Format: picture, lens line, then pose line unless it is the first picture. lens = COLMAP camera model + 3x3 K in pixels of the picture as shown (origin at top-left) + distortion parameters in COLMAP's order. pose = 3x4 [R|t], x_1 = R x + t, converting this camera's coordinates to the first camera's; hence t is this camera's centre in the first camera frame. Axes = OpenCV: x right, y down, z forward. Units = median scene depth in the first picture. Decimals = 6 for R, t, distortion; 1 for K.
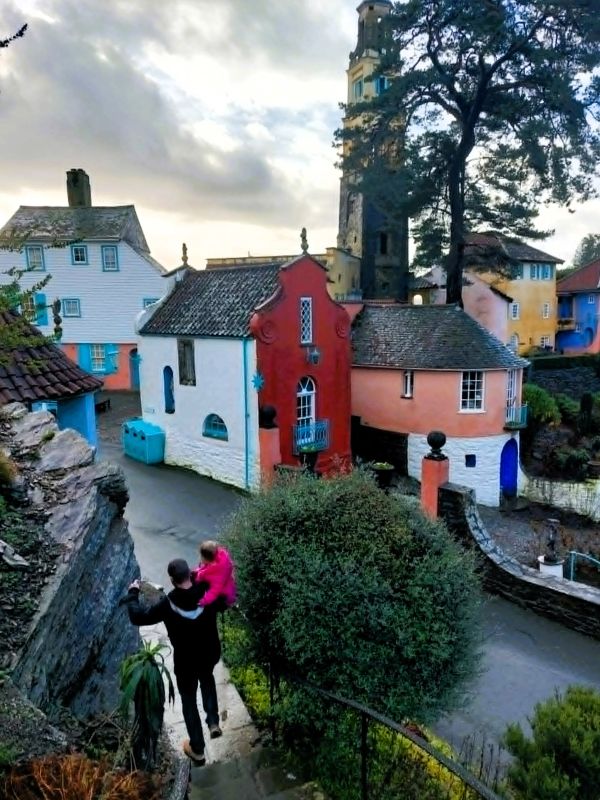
lens RADIAL K [[596.7, 0, 302.7], [0, 596.7, 421.5], [0, 0, 1]] dist [0.040551, -0.043810]
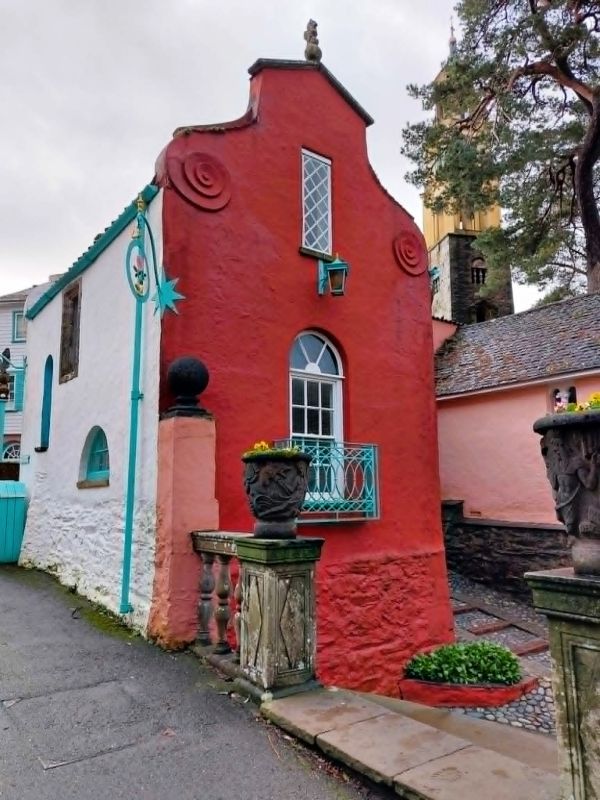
lens RADIAL K [[572.6, 0, 296.0], [0, 572.6, 413.5], [0, 0, 1]] dist [0.069496, -0.083260]
pose [[0.984449, -0.024921, -0.173894, 0.057504], [-0.031354, 0.949066, -0.313514, 0.098523], [0.172850, 0.314091, 0.933525, 0.635504]]
